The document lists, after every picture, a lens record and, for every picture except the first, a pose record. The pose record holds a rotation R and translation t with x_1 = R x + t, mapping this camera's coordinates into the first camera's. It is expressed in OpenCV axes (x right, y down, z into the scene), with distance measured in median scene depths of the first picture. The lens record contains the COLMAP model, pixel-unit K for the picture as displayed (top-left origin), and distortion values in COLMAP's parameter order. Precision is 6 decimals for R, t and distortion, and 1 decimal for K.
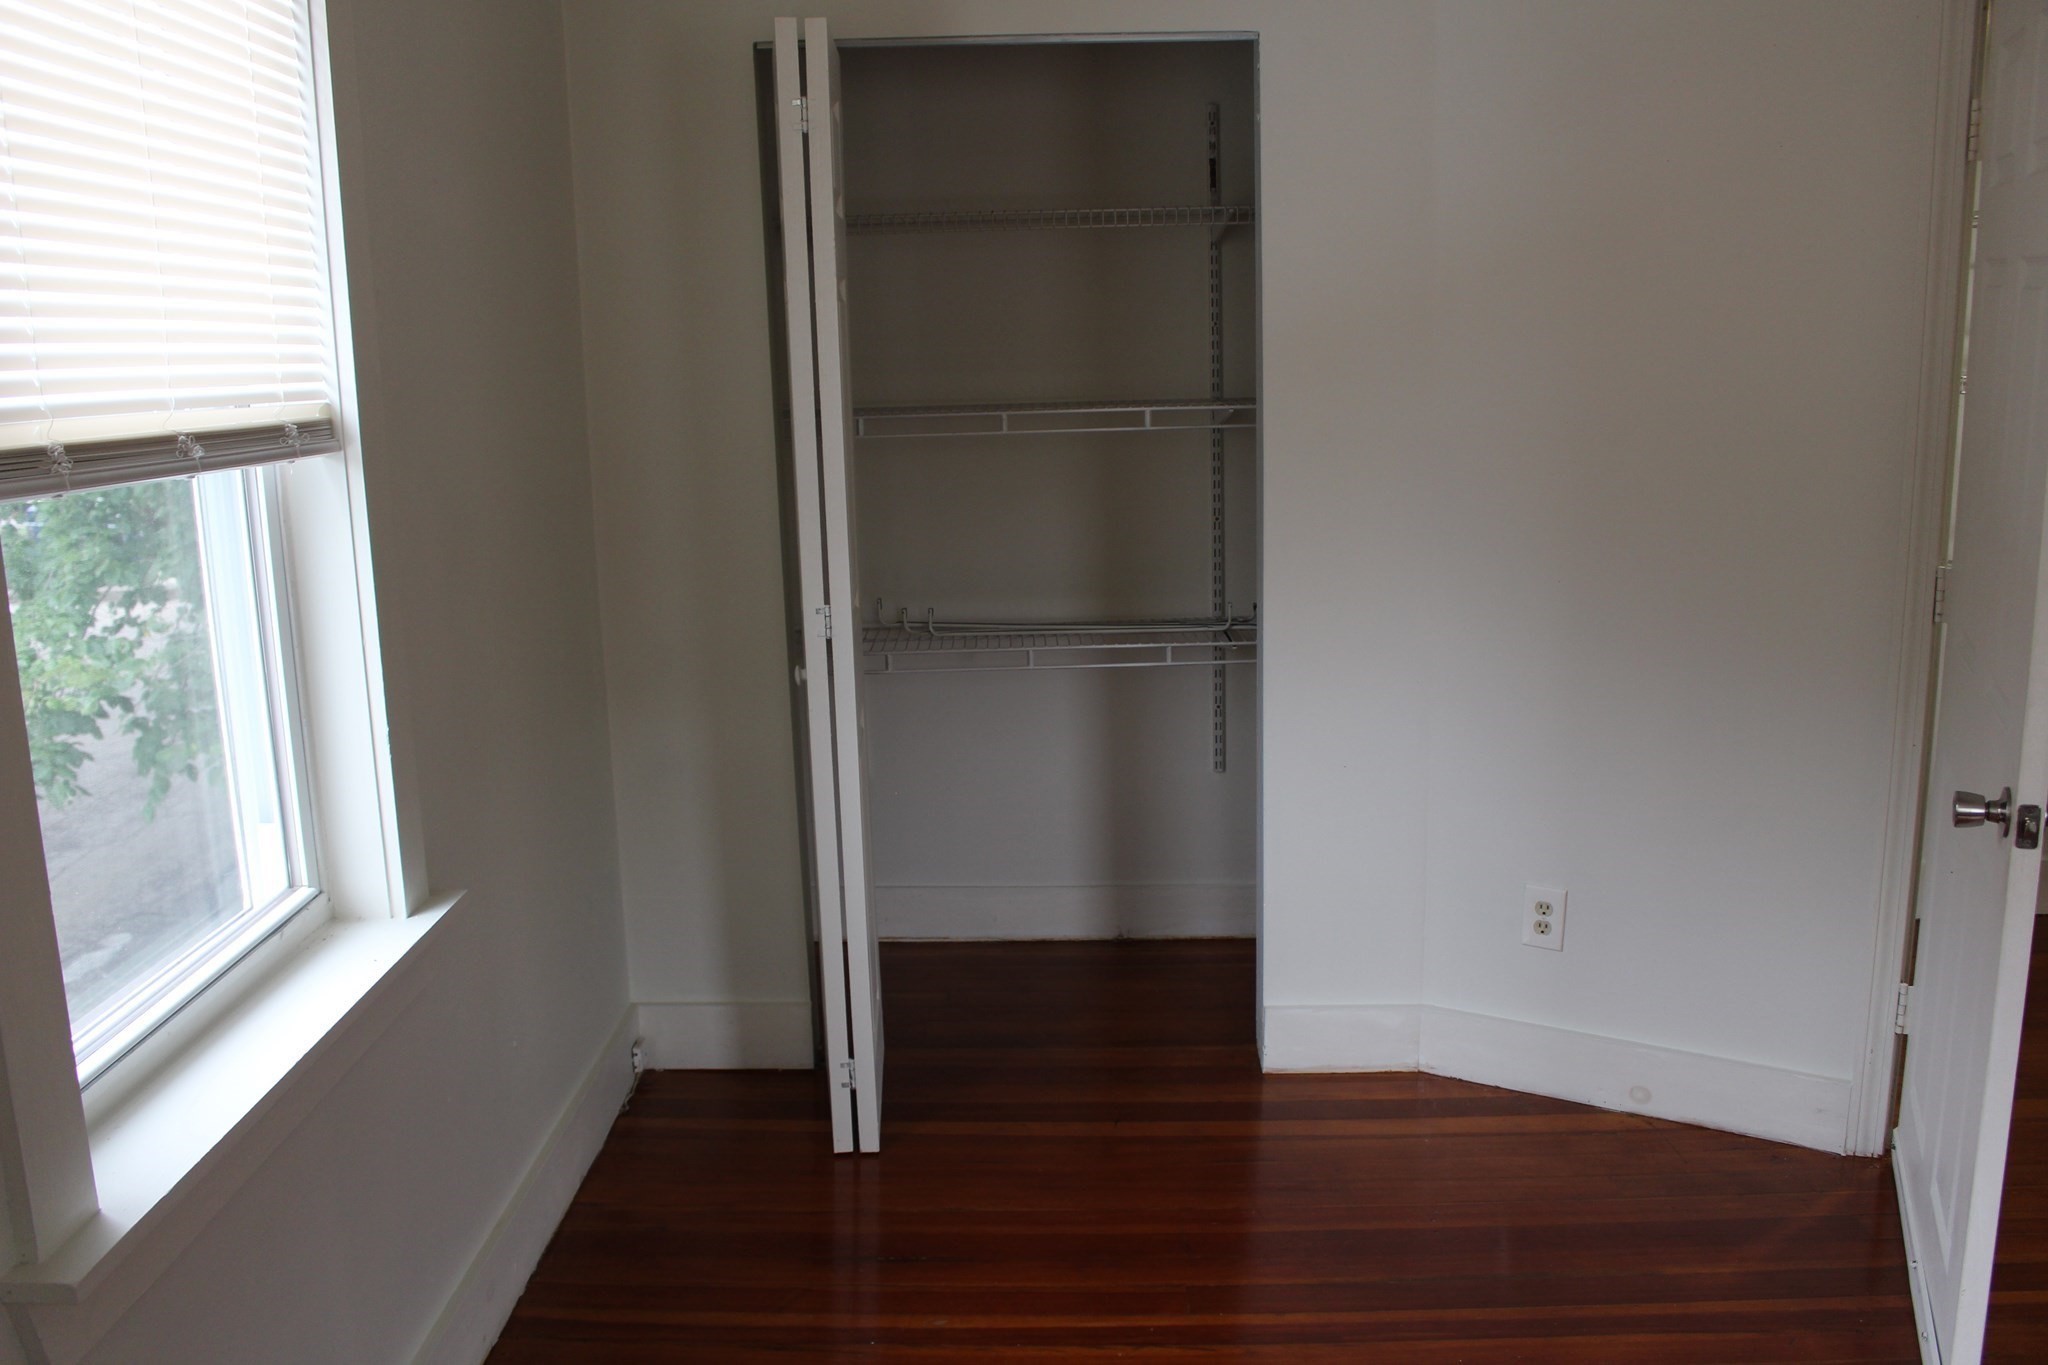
lens RADIAL K [[1748.8, 0, 1009.0], [0, 1748.8, 690.7], [0, 0, 1]] dist [-0.143247, 0.115441]
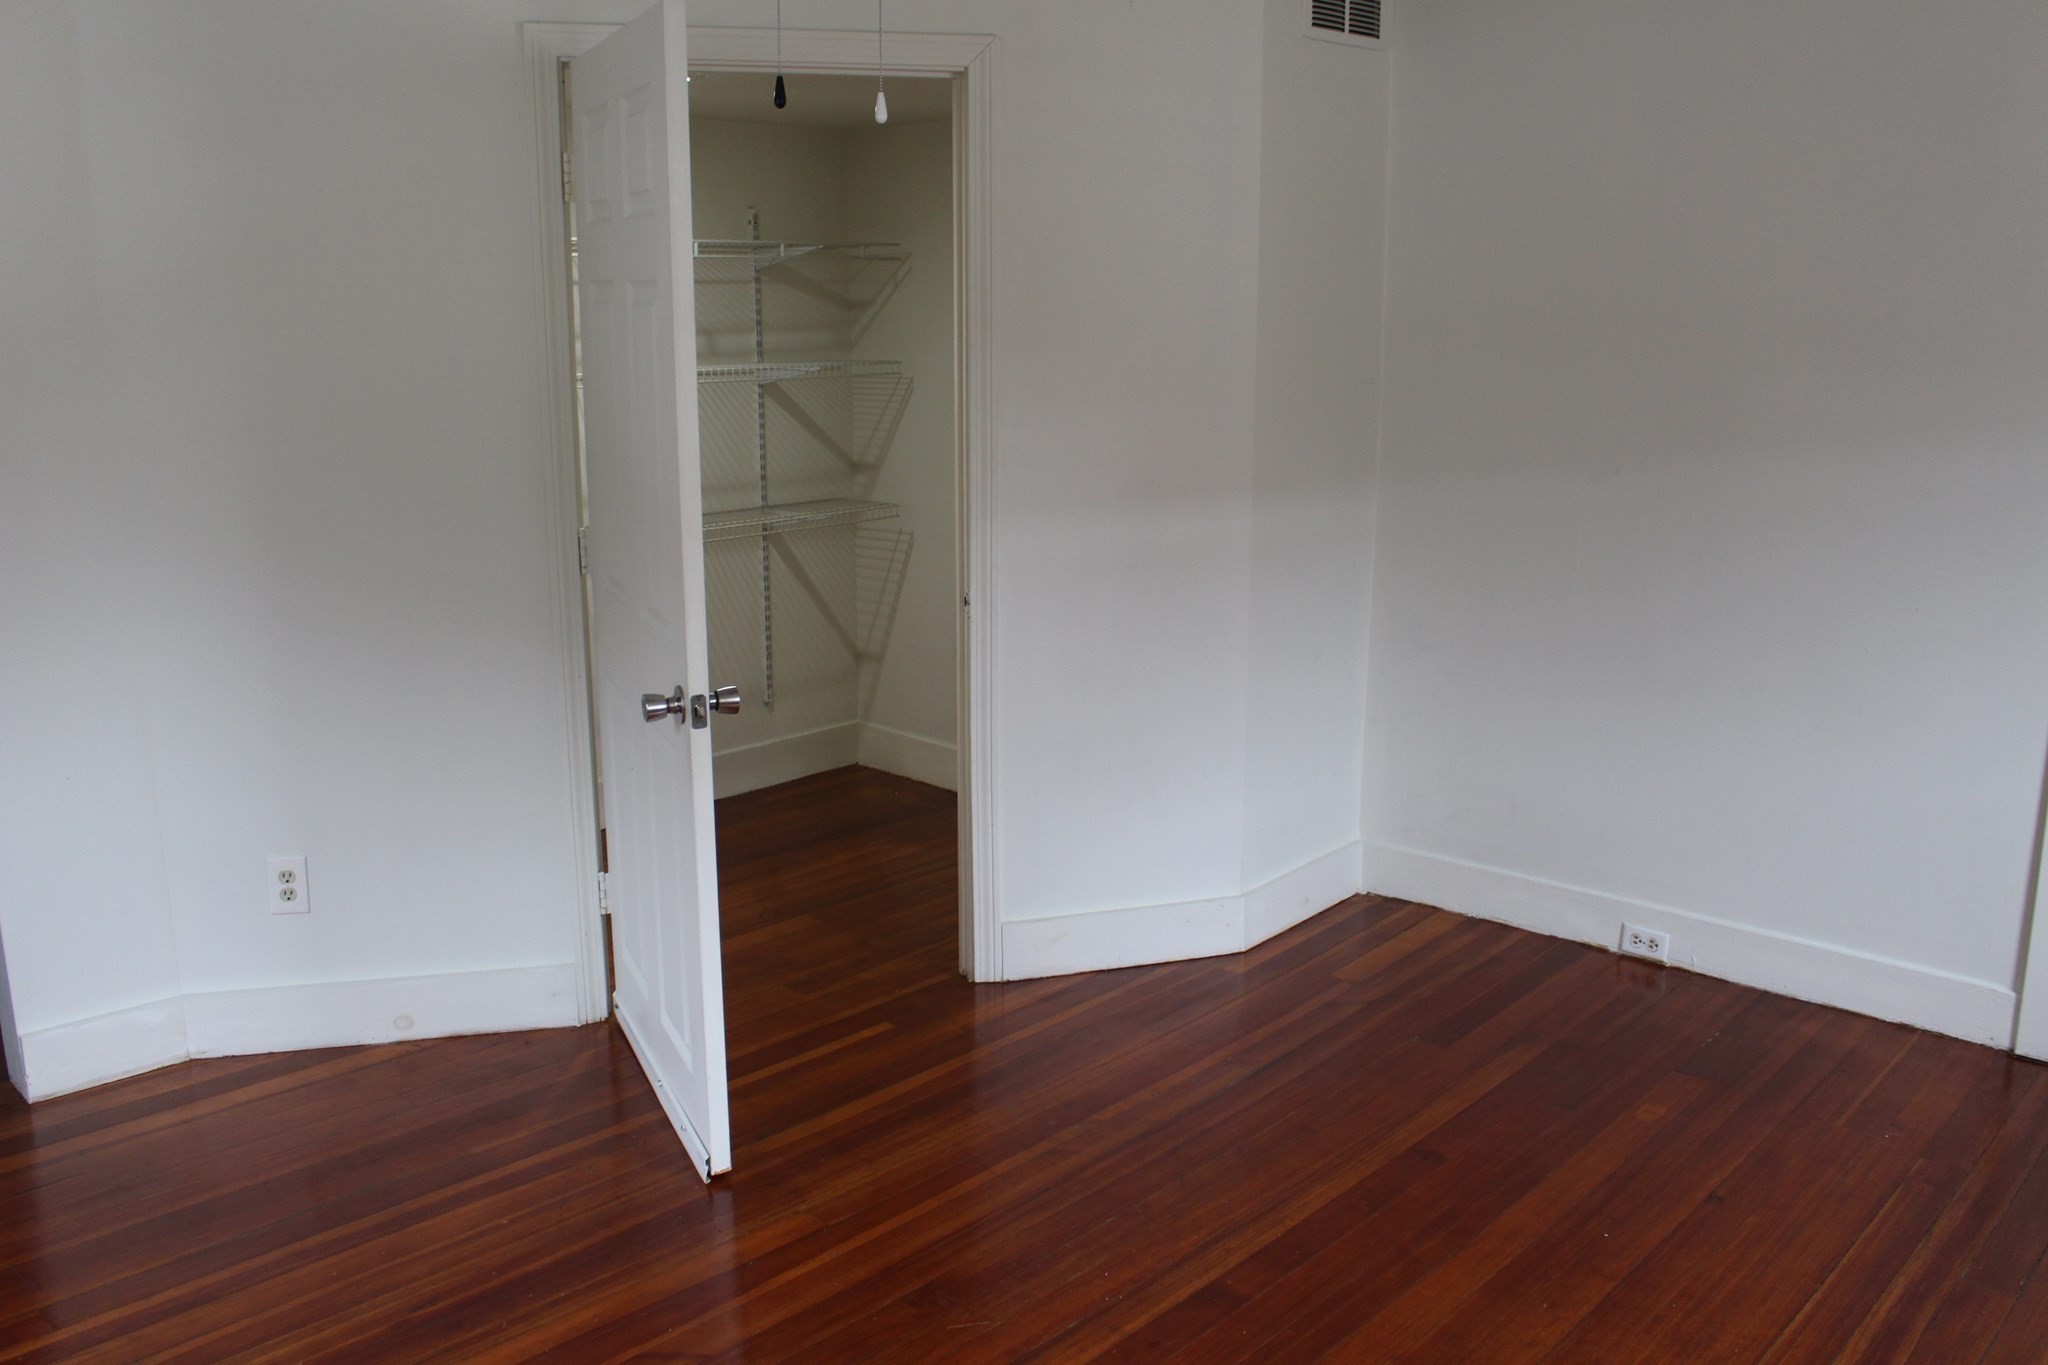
lens RADIAL K [[1748.8, 0, 1028.2], [0, 1748.8, 680.0], [0, 0, 1]] dist [-0.143247, 0.115441]
pose [[0.678236, -0.130301, 0.723200, -0.146783], [0.139444, 0.989093, 0.047434, 0.020527], [-0.721493, 0.068674, 0.689008, -0.089701]]
